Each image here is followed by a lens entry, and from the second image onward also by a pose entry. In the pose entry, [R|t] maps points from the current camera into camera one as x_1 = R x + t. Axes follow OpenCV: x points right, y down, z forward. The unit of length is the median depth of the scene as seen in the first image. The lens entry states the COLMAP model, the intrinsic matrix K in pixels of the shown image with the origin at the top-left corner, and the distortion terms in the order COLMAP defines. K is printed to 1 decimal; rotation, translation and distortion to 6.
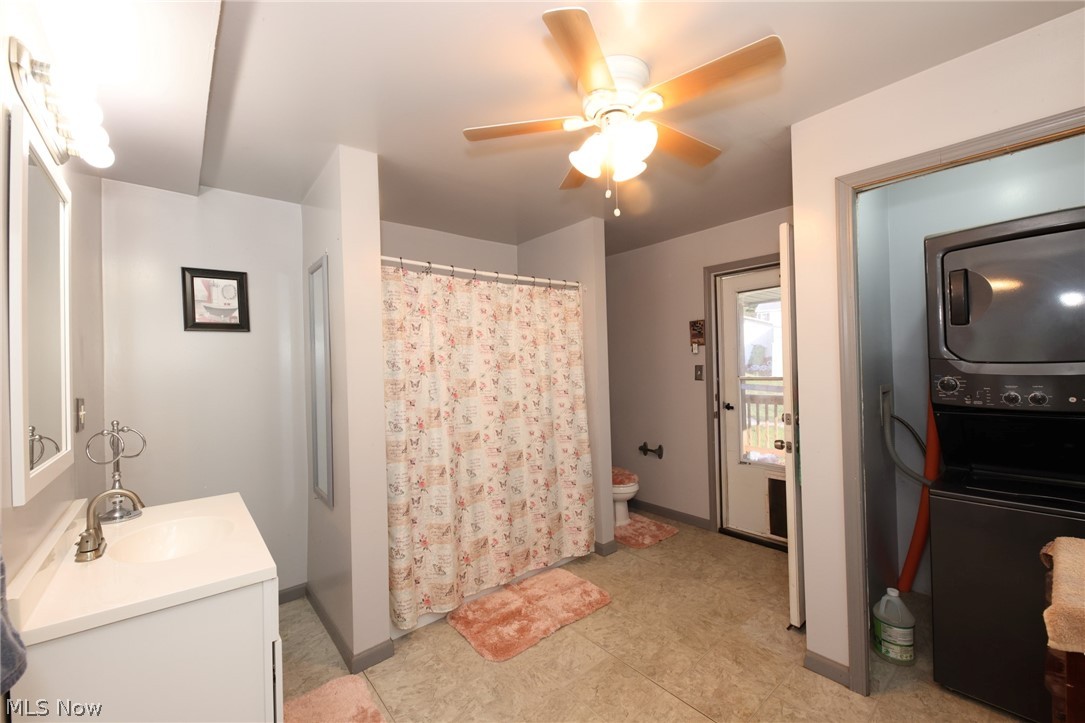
lens RADIAL K [[430.9, 0, 547.8], [0, 430.9, 365.3], [0, 0, 1]] dist [0.015894, -0.010408]
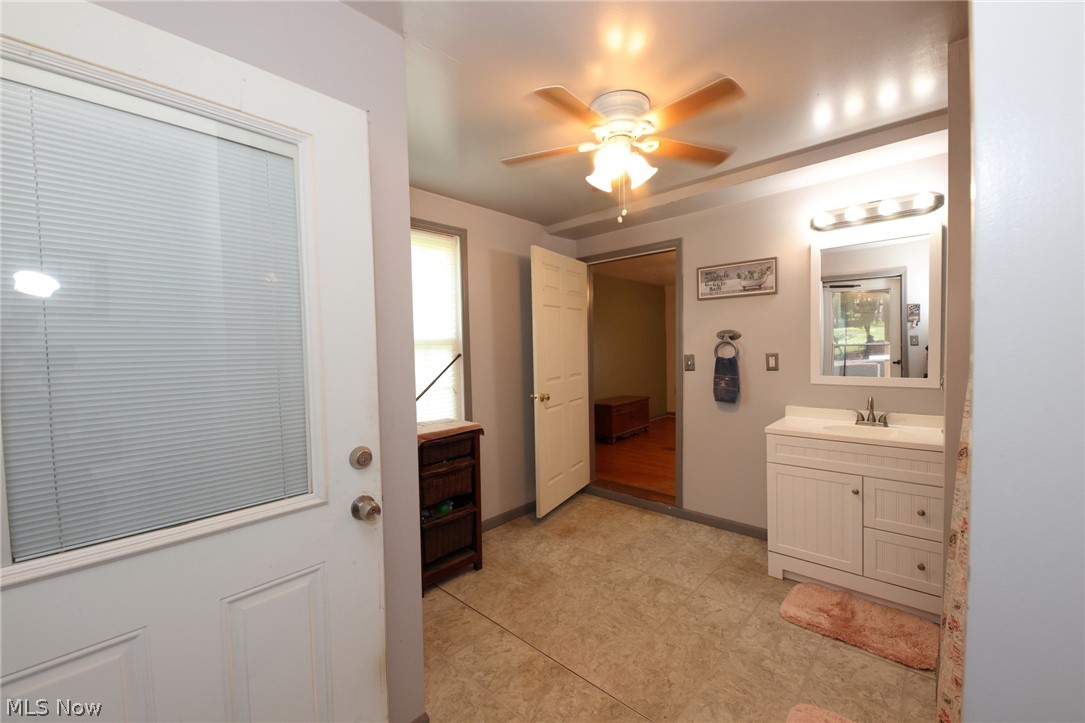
lens RADIAL K [[430.9, 0, 547.8], [0, 430.9, 365.3], [0, 0, 1]] dist [0.015894, -0.010408]
pose [[-0.990809, 0.054065, -0.123994, 0.461611], [0.049359, 0.997951, 0.040720, -0.006046], [0.125942, 0.034226, -0.991447, 1.897783]]
